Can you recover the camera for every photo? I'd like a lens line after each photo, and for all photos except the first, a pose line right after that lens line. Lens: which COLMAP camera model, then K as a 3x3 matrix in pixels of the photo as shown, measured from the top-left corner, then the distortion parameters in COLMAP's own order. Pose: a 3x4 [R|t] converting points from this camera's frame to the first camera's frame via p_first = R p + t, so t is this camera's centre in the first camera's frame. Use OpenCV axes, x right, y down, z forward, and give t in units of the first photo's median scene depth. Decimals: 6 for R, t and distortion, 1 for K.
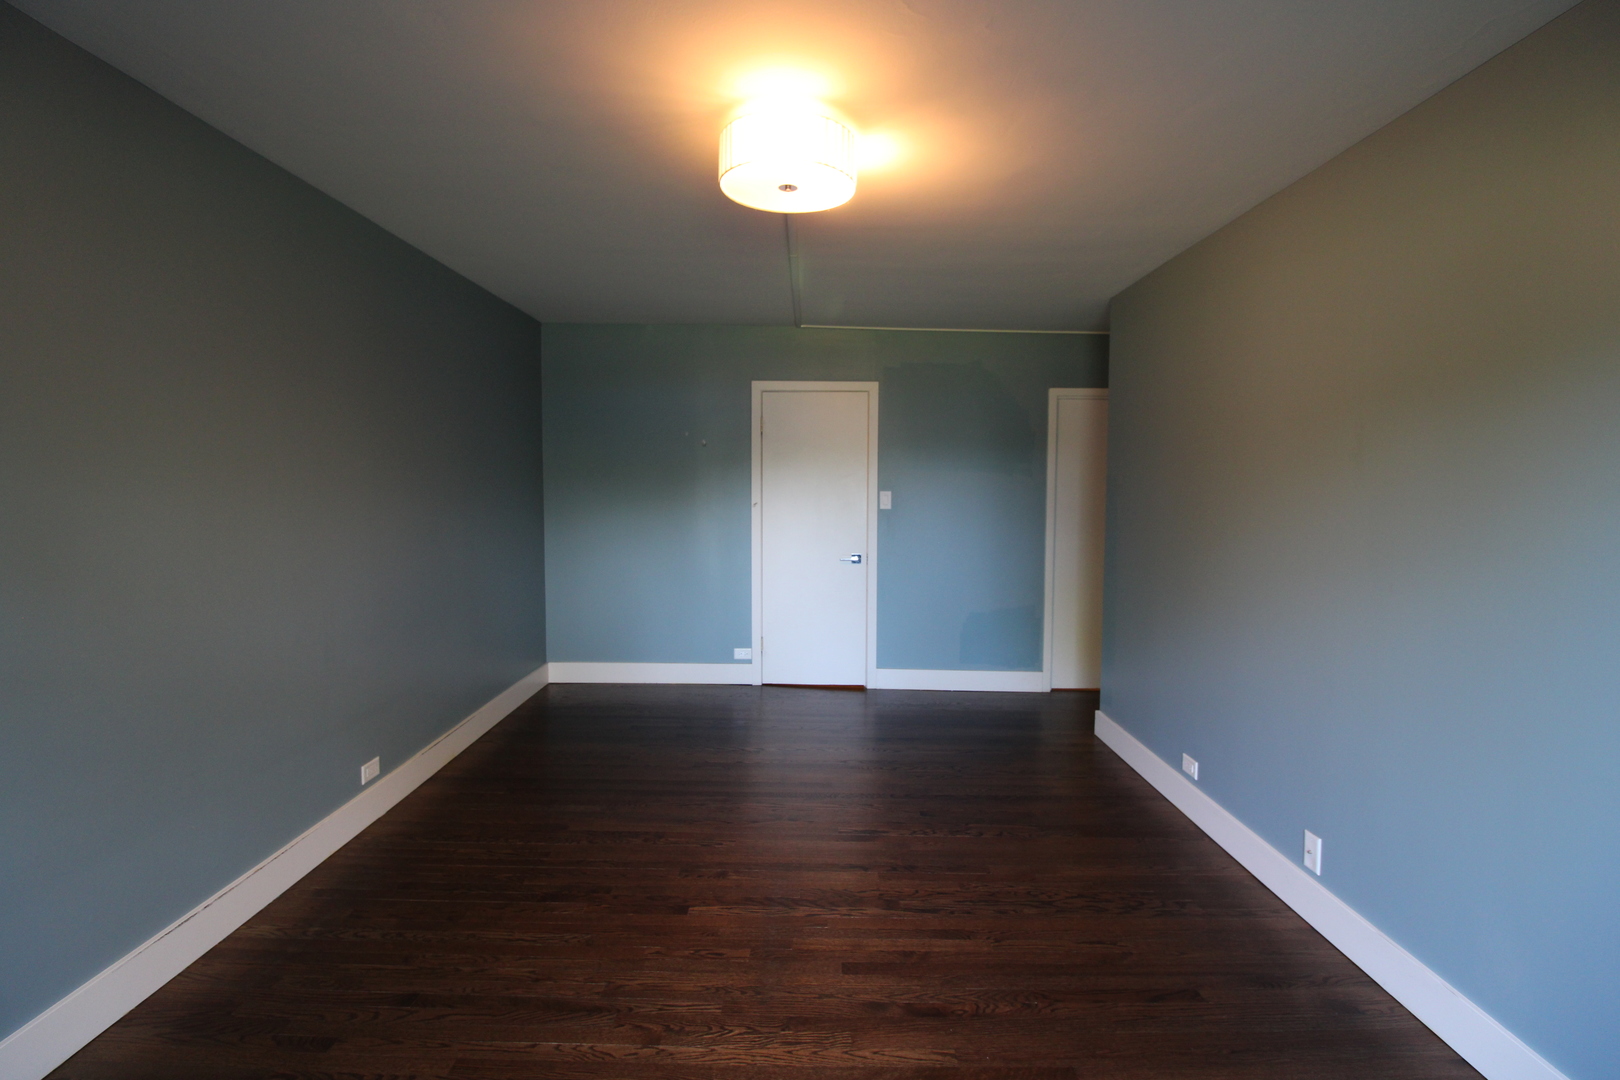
lens RADIAL K [[750.2, 0, 815.2], [0, 750.2, 535.9], [0, 0, 1]] dist [-0.000902, -0.012321]
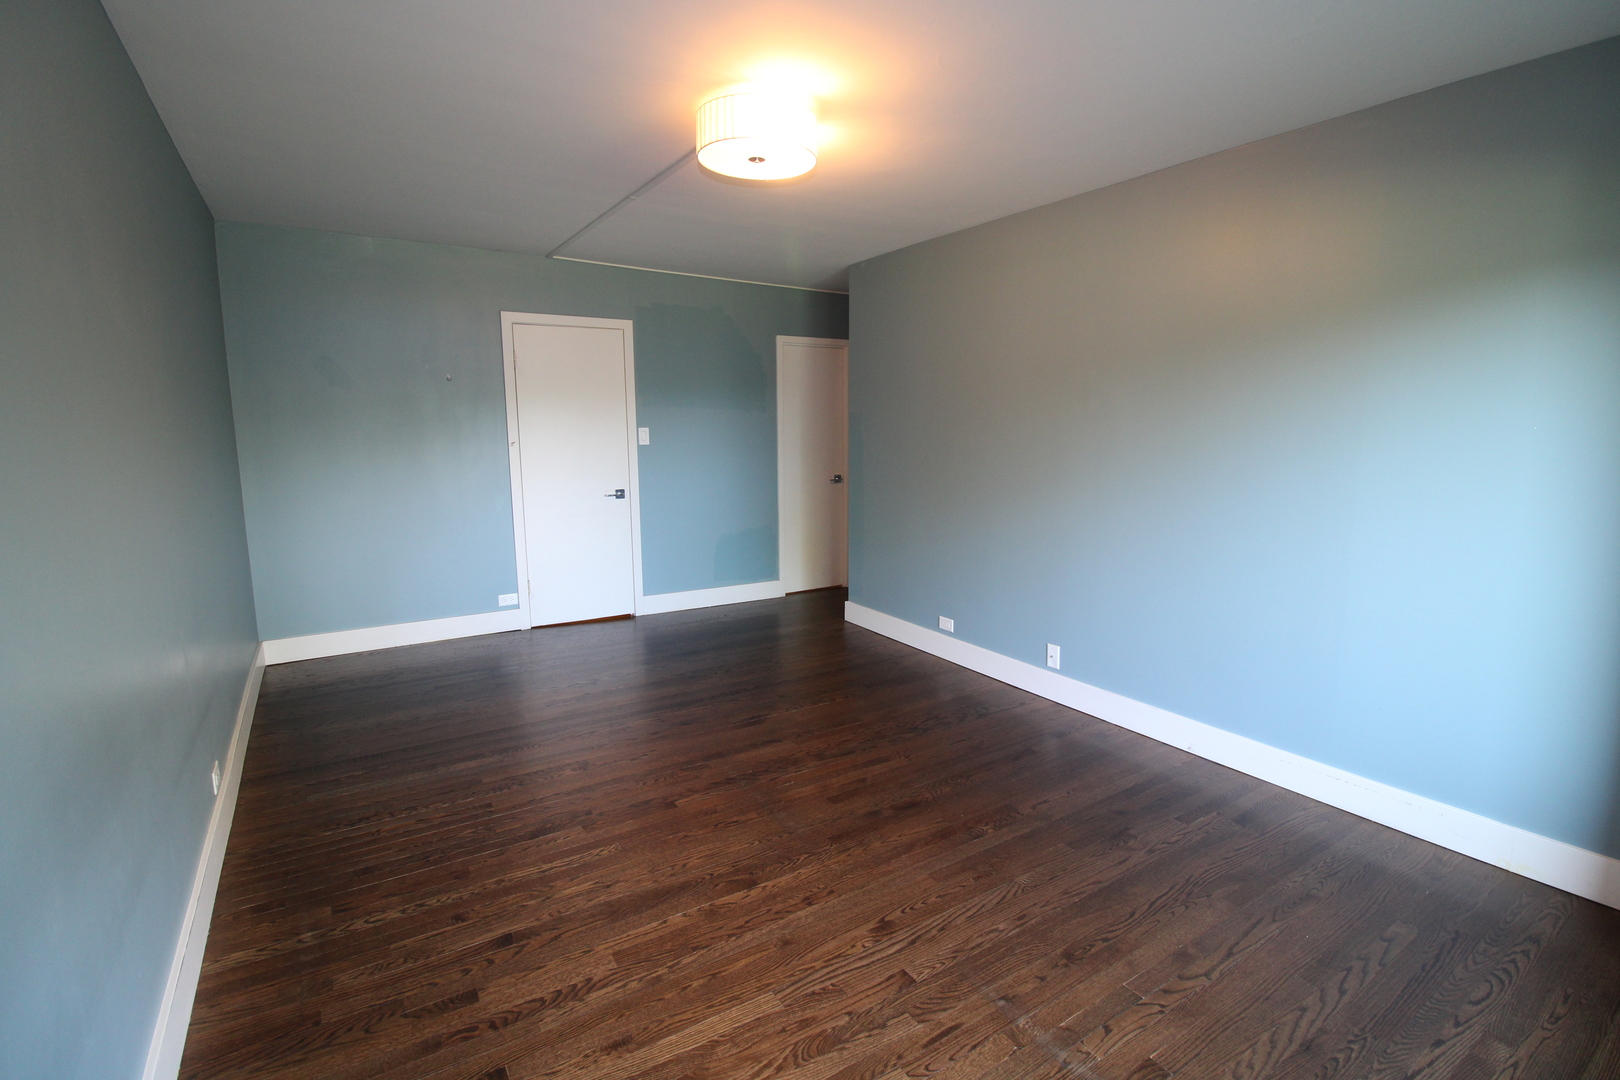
lens RADIAL K [[750.2, 0, 815.2], [0, 750.2, 535.9], [0, 0, 1]] dist [-0.000902, -0.012321]
pose [[0.842114, -0.090759, 0.531607, -0.292561], [0.044982, 0.994123, 0.098467, -0.001544], [-0.537420, -0.059008, 0.841248, -0.019523]]
